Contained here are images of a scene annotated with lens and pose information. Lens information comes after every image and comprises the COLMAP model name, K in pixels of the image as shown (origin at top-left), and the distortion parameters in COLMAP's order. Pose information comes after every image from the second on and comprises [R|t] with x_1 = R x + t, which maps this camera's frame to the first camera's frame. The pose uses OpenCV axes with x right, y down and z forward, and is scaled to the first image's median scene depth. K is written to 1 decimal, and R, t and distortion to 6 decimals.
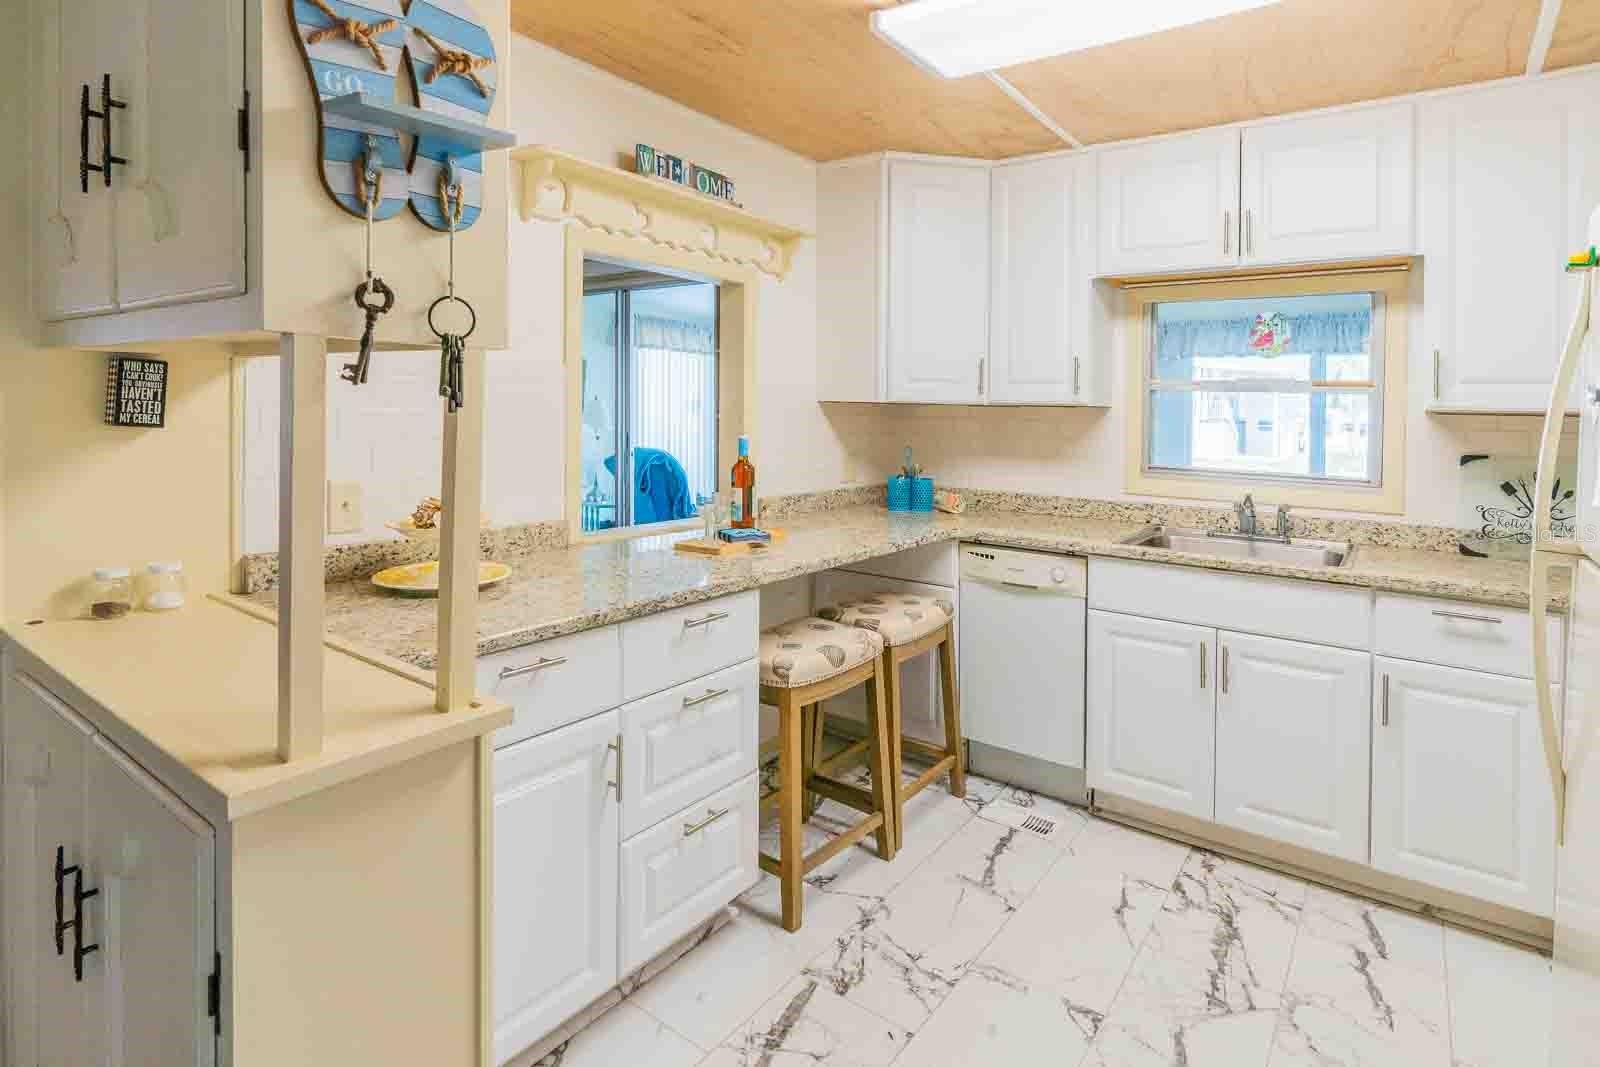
lens RADIAL K [[815.8, 0, 806.7], [0, 815.8, 397.8], [0, 0, 1]] dist [-0.001386, -0.000189]
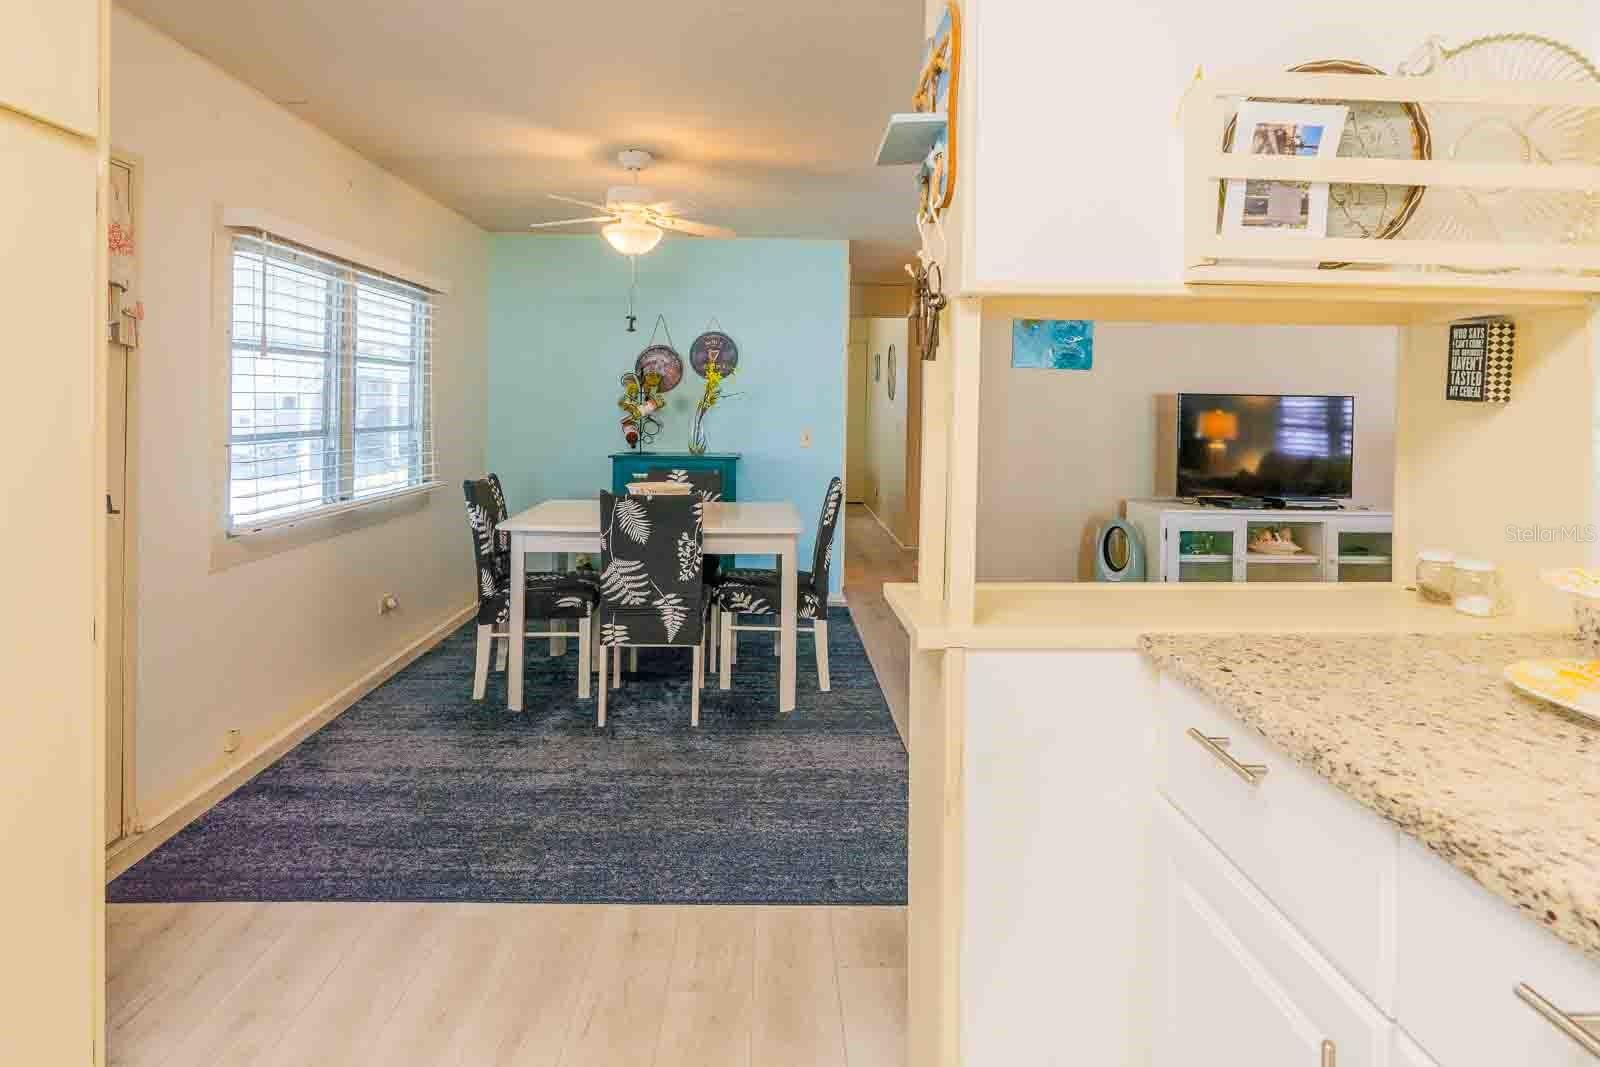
lens RADIAL K [[851.0, 0, 791.9], [0, 851.0, 426.1], [0, 0, 1]] dist [-0.000918, 0.000276]
pose [[-0.786165, -0.020911, -0.617663, 0.194294], [-0.025744, 0.999668, -0.001077, 0.048495], [0.617481, 0.015054, -0.786442, 0.749107]]
